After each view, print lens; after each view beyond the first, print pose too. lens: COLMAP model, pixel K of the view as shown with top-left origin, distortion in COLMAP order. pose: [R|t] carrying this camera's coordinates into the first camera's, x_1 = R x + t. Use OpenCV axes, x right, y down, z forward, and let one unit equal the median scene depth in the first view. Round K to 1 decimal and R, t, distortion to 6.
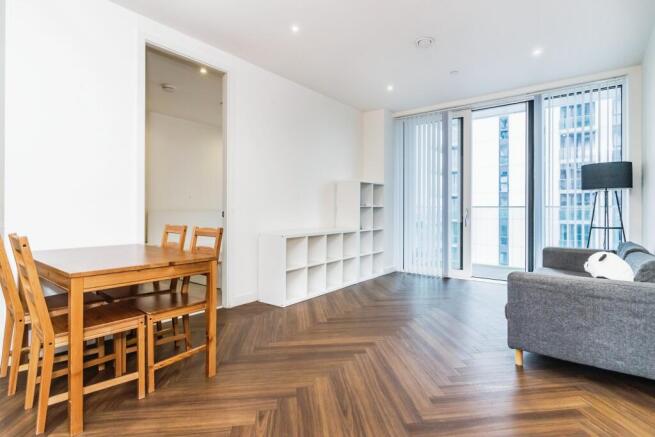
lens RADIAL K [[338.7, 0, 327.5], [0, 338.7, 218.5], [0, 0, 1]] dist [-0.000371, 0.000079]
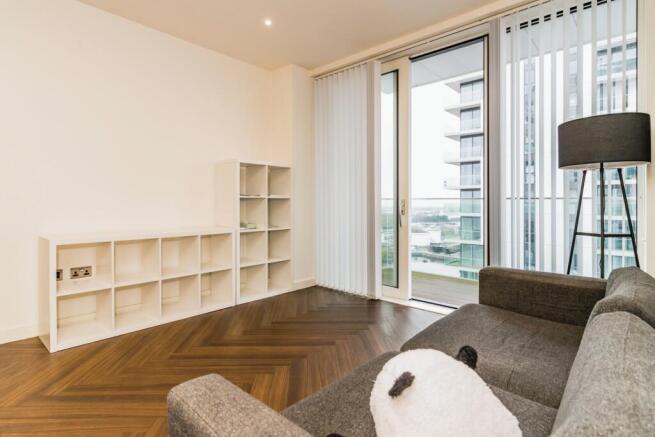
lens RADIAL K [[339.4, 0, 313.6], [0, 339.4, 208.4], [0, 0, 1]] dist [-0.000436, -0.000272]
pose [[0.993775, 0.004362, -0.111323, 0.332421], [-0.005470, 0.999938, -0.009648, -0.006194], [0.111275, 0.010197, 0.993737, 0.316208]]
